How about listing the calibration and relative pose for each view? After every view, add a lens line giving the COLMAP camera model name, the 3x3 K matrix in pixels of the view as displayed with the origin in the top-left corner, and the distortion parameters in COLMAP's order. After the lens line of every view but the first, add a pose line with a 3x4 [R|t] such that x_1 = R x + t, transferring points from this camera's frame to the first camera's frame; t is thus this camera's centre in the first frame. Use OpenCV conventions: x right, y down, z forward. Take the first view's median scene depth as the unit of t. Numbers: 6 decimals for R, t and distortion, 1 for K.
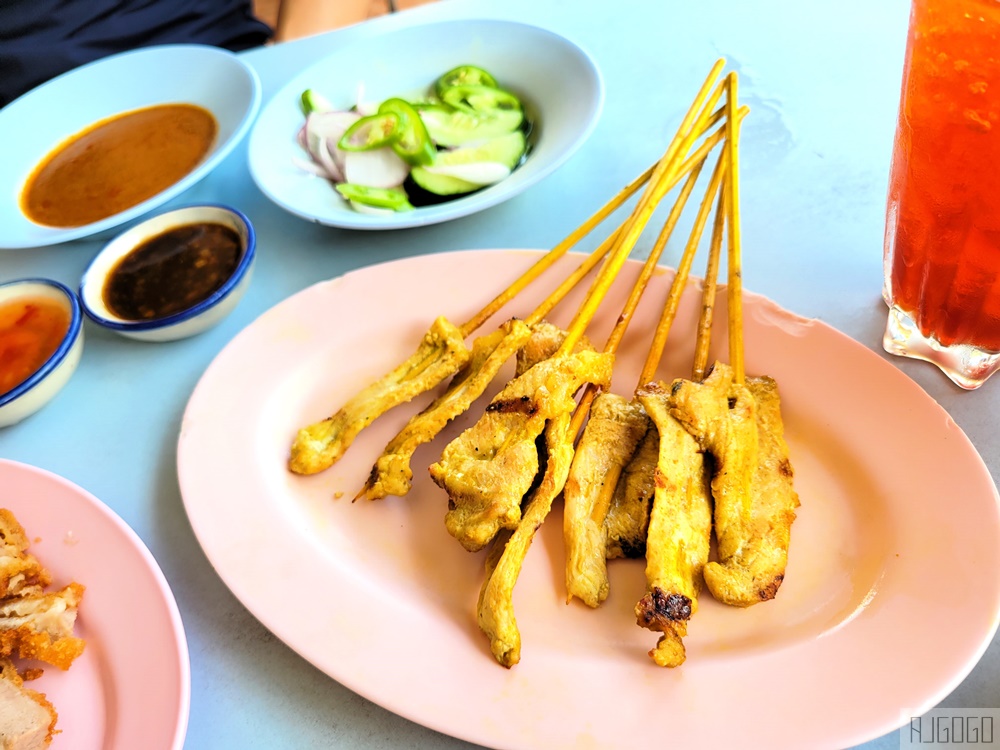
lens RADIAL K [[787.1, 0, 500.0], [0, 787.1, 375.0], [0, 0, 1]] dist [-0.015470, -0.008610]
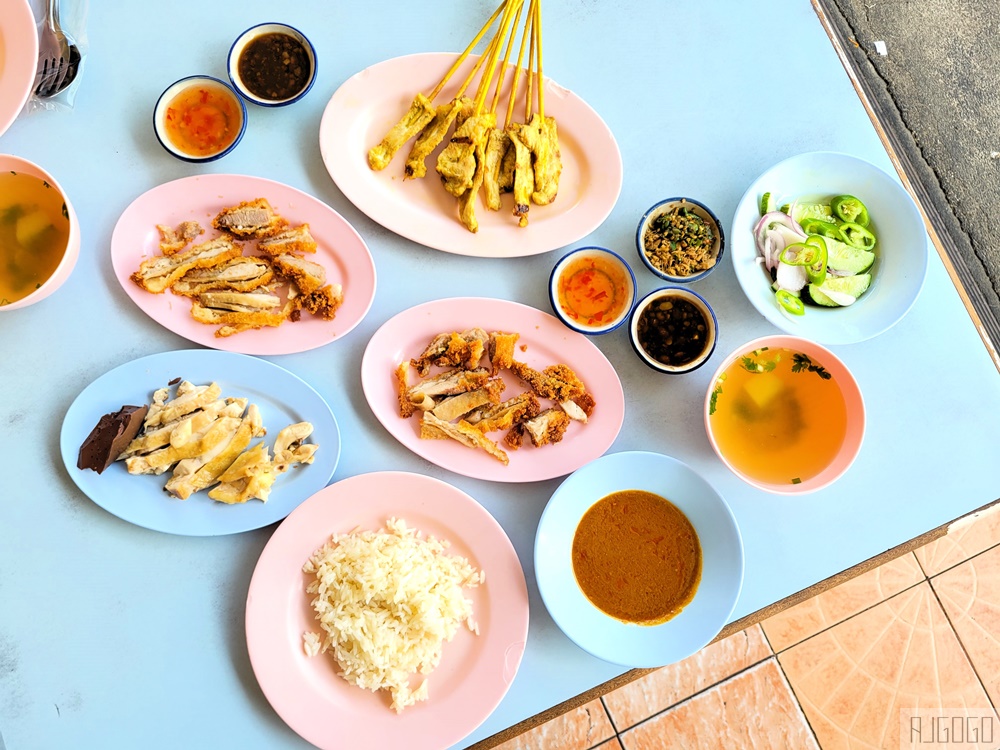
lens RADIAL K [[776.4, 0, 500.0], [0, 776.4, 375.0], [0, 0, 1]] dist [-0.004395, -0.001940]
pose [[0.961038, -0.163941, 0.222552, -0.592910], [0.021788, 0.847556, 0.530258, -0.698012], [-0.275557, -0.504749, 0.818106, -1.639304]]
